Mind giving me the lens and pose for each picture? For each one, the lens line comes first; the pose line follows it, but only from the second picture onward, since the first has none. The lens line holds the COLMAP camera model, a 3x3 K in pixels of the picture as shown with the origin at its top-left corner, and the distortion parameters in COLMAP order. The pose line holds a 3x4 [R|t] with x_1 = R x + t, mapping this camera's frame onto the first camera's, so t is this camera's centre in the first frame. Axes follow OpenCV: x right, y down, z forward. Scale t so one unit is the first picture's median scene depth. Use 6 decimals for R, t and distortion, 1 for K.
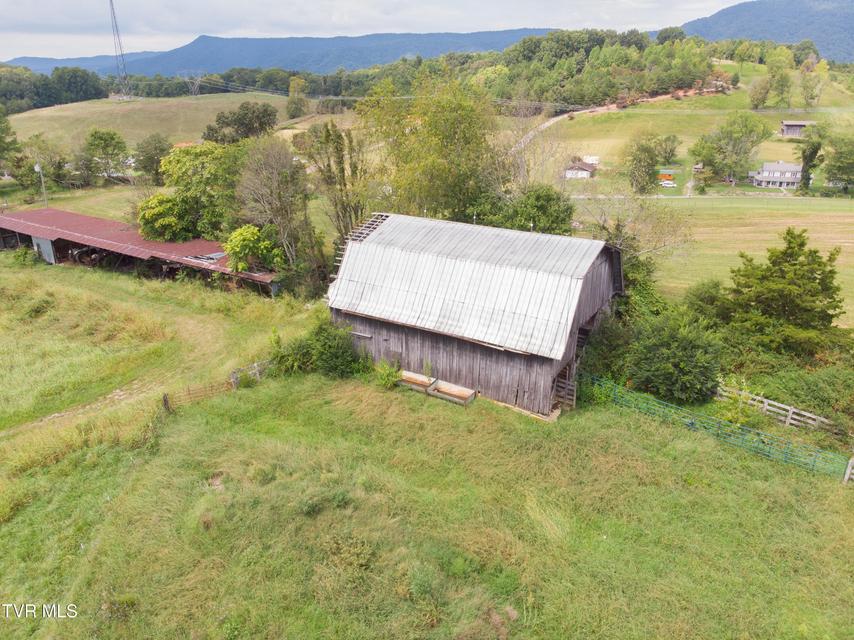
lens RADIAL K [[634.2, 0, 437.9], [0, 634.2, 303.4], [0, 0, 1]] dist [-0.009652, 0.010834]
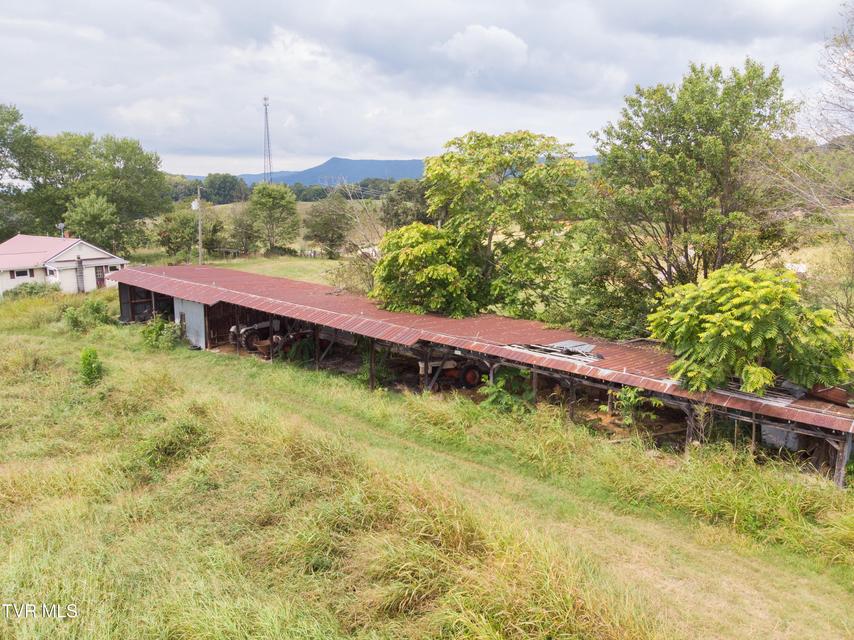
lens RADIAL K [[634.2, 0, 450.8], [0, 634.2, 294.7], [0, 0, 1]] dist [-0.009652, 0.010834]
pose [[0.988426, 0.042552, -0.145612, -0.339225], [-0.069364, 0.980411, -0.184346, -0.022686], [0.134916, 0.192313, 0.972015, 0.516957]]
